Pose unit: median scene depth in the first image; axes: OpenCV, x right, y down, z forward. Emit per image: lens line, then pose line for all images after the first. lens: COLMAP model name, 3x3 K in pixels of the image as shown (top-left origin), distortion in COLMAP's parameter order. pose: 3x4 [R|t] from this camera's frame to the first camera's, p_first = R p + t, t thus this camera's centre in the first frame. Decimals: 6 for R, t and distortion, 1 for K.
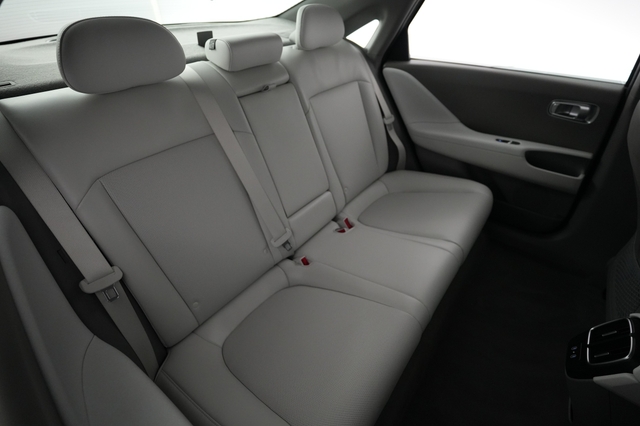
lens RADIAL K [[312.2, 0, 319.3], [0, 312.2, 213.0], [0, 0, 1]] dist [0.000843, -0.000079]
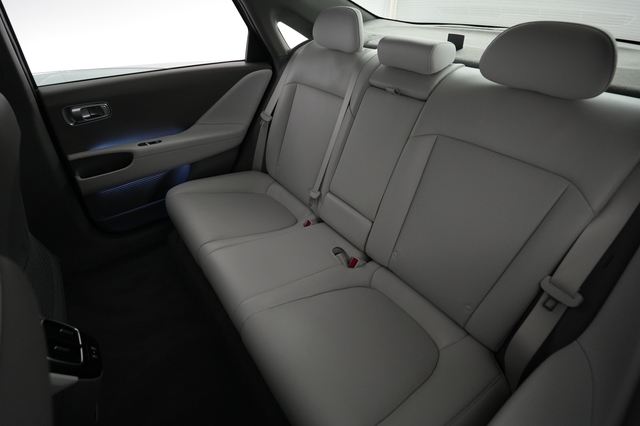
lens RADIAL K [[312.2, 0, 319.3], [0, 312.2, 212.9], [0, 0, 1]] dist [0.000843, -0.000079]
pose [[-0.253521, 0.580151, -0.774049, 0.656246], [-0.574670, 0.553350, 0.602957, -0.478563], [0.778127, 0.597685, 0.193109, 0.628629]]
